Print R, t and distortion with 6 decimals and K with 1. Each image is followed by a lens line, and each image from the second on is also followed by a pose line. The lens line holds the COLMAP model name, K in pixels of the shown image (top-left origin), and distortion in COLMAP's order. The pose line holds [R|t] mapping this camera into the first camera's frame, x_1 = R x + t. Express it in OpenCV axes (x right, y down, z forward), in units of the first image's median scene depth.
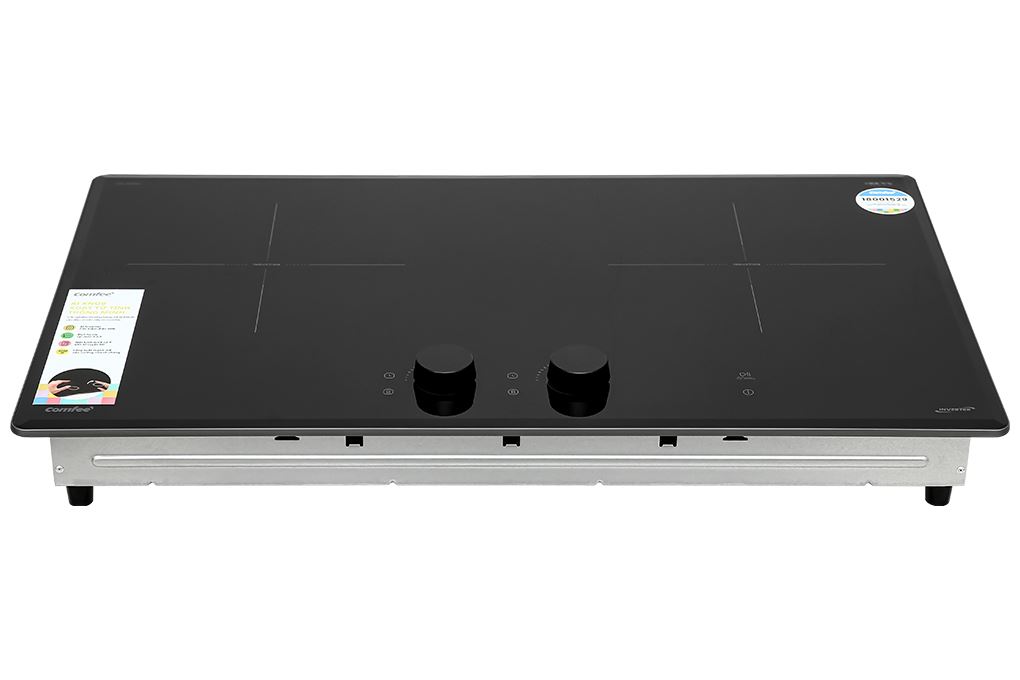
lens RADIAL K [[2310.4, 0, 510.0], [0, 2310.4, 340.0], [0, 0, 1]] dist [-0.013274, 0.104127]
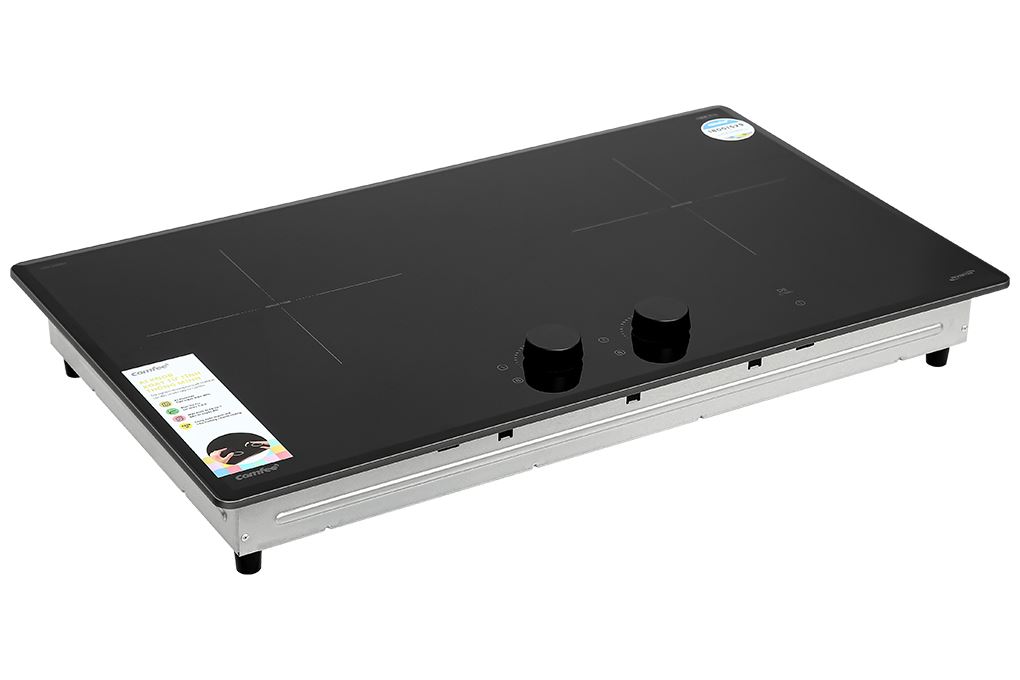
lens RADIAL K [[2469.9, 0, 510.0], [0, 2469.9, 340.0], [0, 0, 1]] dist [-0.017579, 0.008020]
pose [[0.866633, -0.230652, 0.442432, -0.531605], [0.238004, 0.970452, 0.039723, -0.039249], [-0.438521, 0.070875, 0.895922, 0.011110]]
